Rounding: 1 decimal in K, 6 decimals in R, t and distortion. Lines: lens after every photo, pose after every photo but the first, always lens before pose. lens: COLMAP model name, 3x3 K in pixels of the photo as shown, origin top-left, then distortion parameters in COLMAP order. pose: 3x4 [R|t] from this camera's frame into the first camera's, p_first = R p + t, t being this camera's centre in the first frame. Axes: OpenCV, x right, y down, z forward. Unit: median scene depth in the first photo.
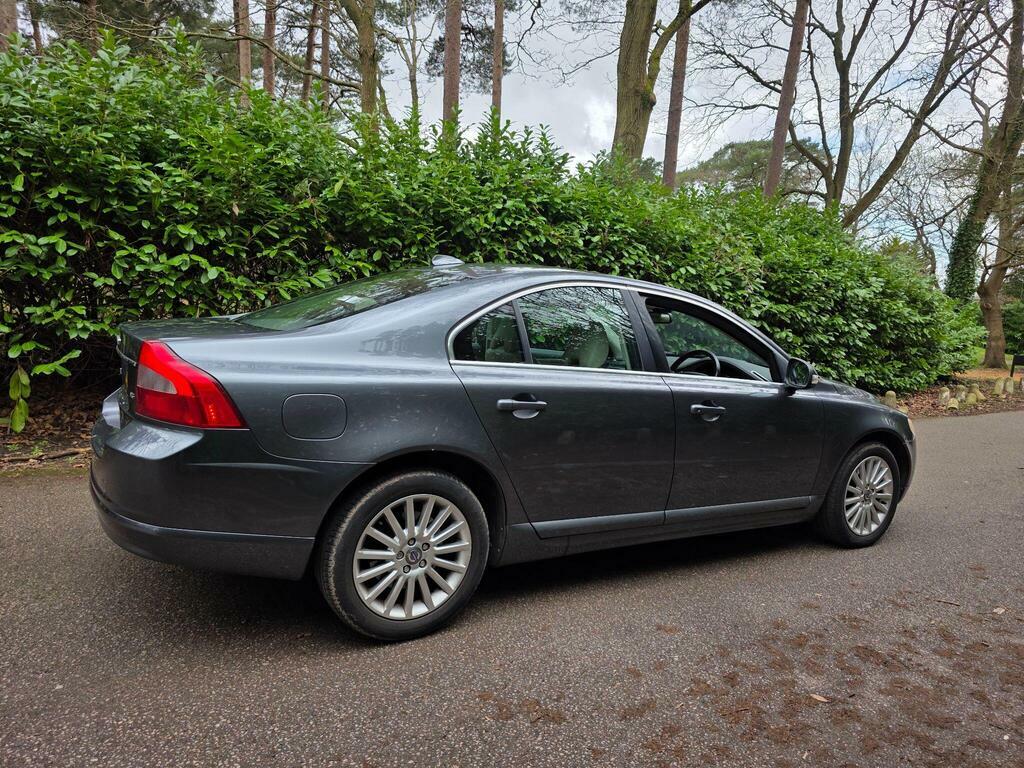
lens RADIAL K [[686.7, 0, 513.1], [0, 686.7, 373.5], [0, 0, 1]] dist [0.059870, -0.046946]
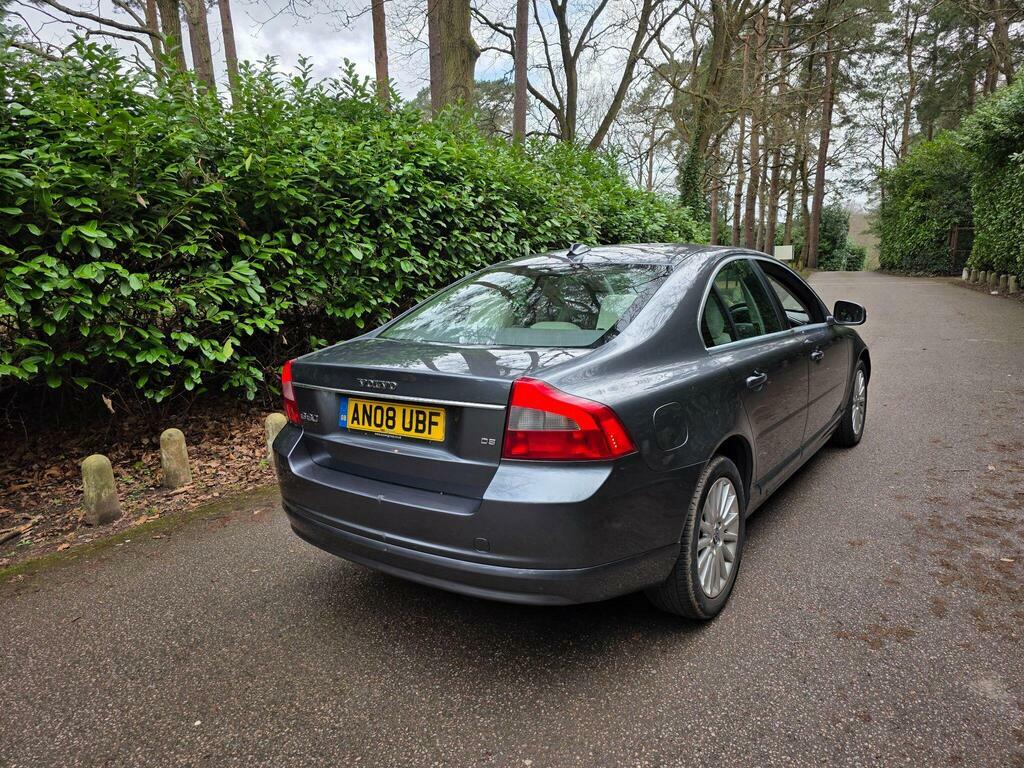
lens RADIAL K [[692.8, 0, 520.2], [0, 692.8, 375.6], [0, 0, 1]] dist [0.057121, -0.050225]
pose [[0.912600, -0.168493, 0.372521, -0.300828], [0.139238, 0.984751, 0.104302, -0.051601], [-0.384414, -0.043316, 0.922144, 0.052177]]
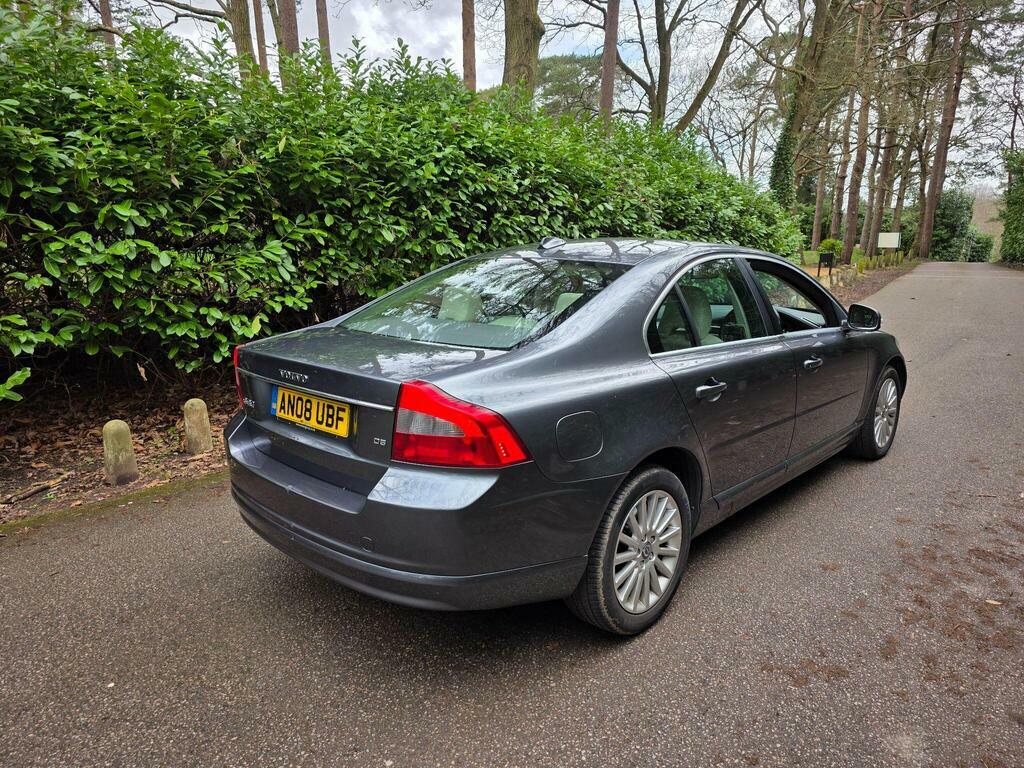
lens RADIAL K [[689.5, 0, 514.2], [0, 689.5, 377.9], [0, 0, 1]] dist [0.056287, -0.048129]
pose [[0.961898, -0.130156, 0.240440, -0.210939], [0.103213, 0.987212, 0.121489, -0.051297], [-0.253178, -0.092044, 0.963031, 0.032832]]
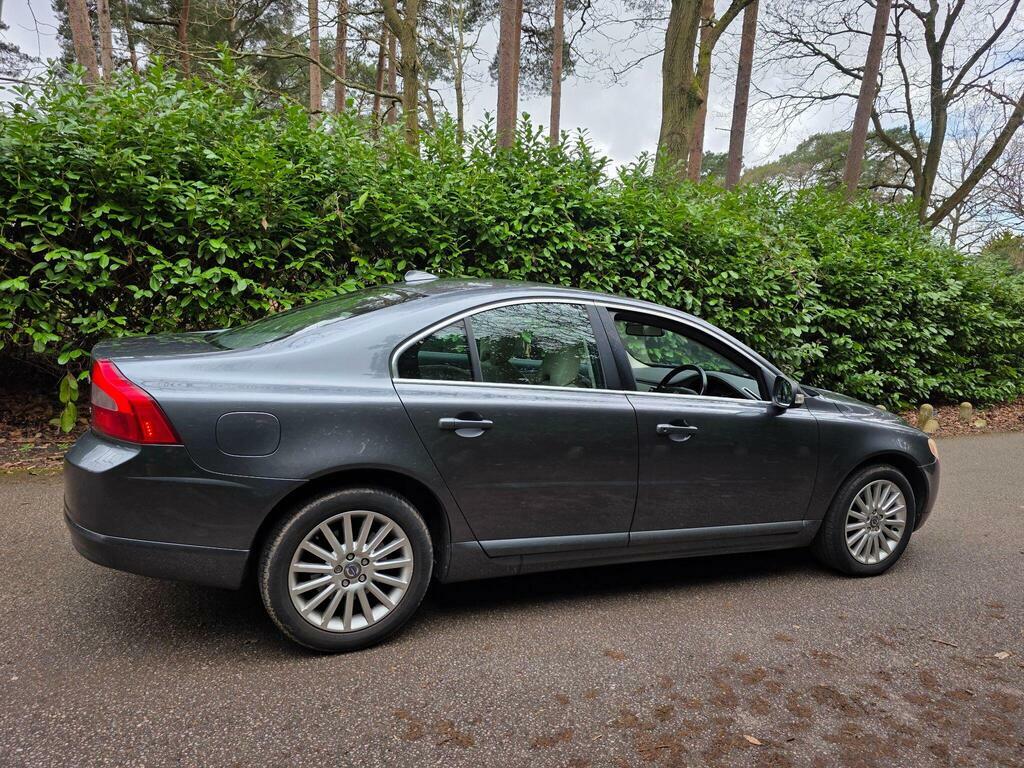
lens RADIAL K [[684.5, 0, 496.7], [0, 684.5, 382.0], [0, 0, 1]] dist [0.059820, -0.044612]
pose [[0.991729, 0.010782, -0.127899, 0.075362], [-0.009429, 0.999893, 0.011177, -0.010875], [0.128006, -0.009878, 0.991724, 0.007143]]
